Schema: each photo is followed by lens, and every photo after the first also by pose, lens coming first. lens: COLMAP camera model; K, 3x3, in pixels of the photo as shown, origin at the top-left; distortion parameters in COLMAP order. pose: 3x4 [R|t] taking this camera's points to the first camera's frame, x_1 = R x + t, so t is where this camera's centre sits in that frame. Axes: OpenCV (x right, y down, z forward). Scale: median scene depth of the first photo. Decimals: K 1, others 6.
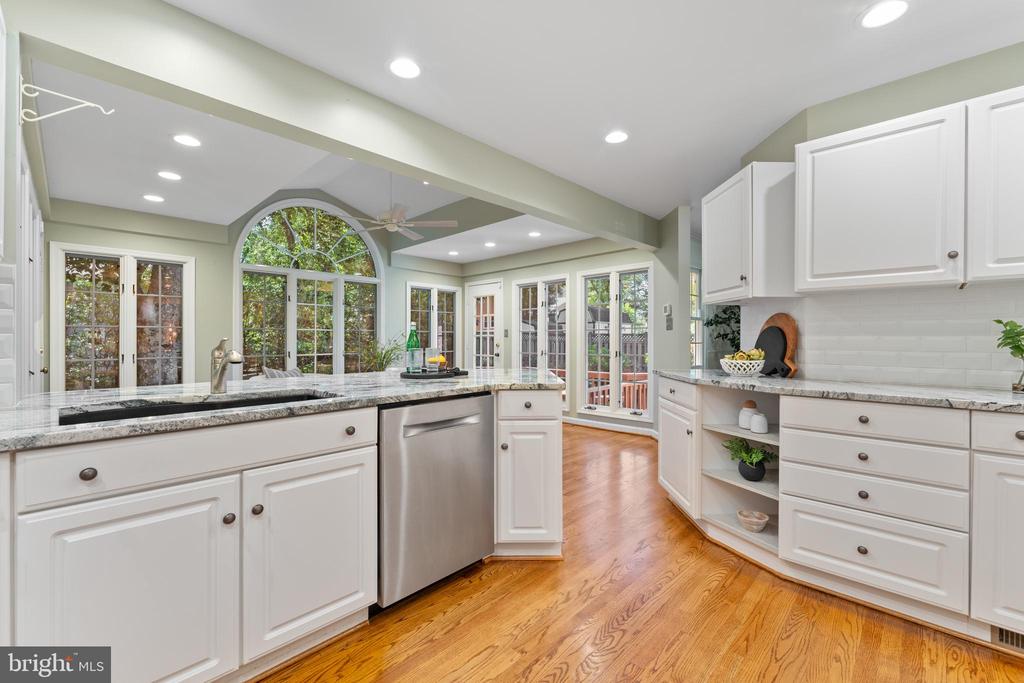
lens RADIAL K [[416.0, 0, 512.7], [0, 416.0, 338.8], [0, 0, 1]] dist [0.001204, -0.000447]
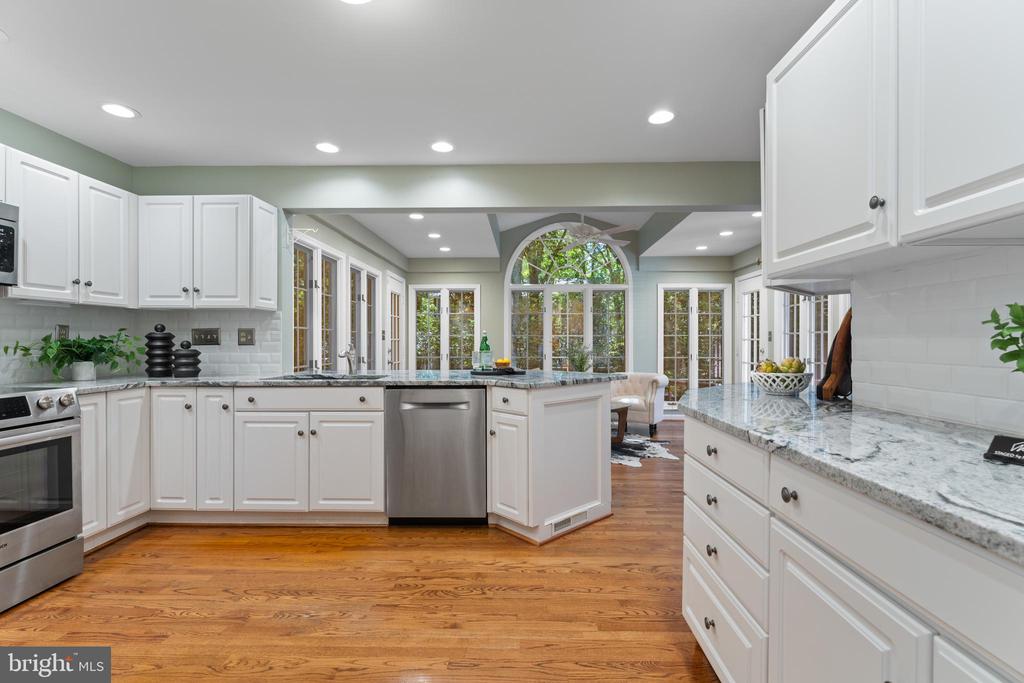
lens RADIAL K [[438.5, 0, 507.7], [0, 438.5, 343.5], [0, 0, 1]] dist [0.003024, 0.000044]
pose [[0.694974, -0.000179, -0.719034, 0.935969], [0.000701, 1.000000, 0.000428, -0.000858], [0.719034, -0.000802, 0.694974, 0.149213]]
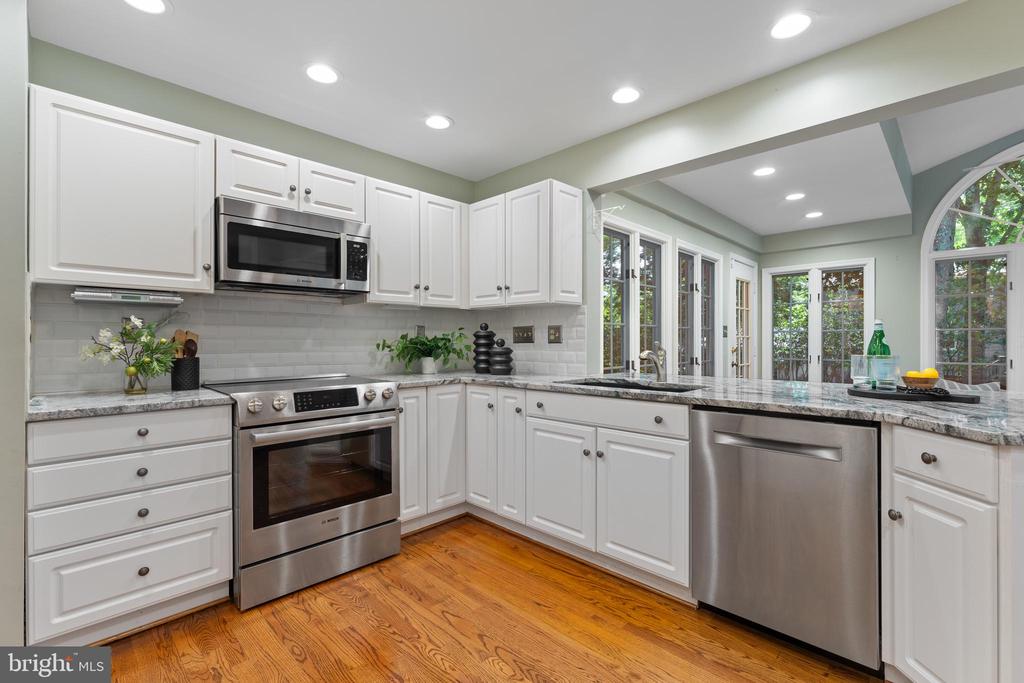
lens RADIAL K [[441.7, 0, 526.2], [0, 441.7, 340.1], [0, 0, 1]] dist [-0.000752, -0.001172]
pose [[0.033145, -0.002809, -0.999447, 0.629781], [-0.000598, 0.999996, -0.002830, -0.001347], [0.999450, 0.000692, 0.033143, 0.429841]]
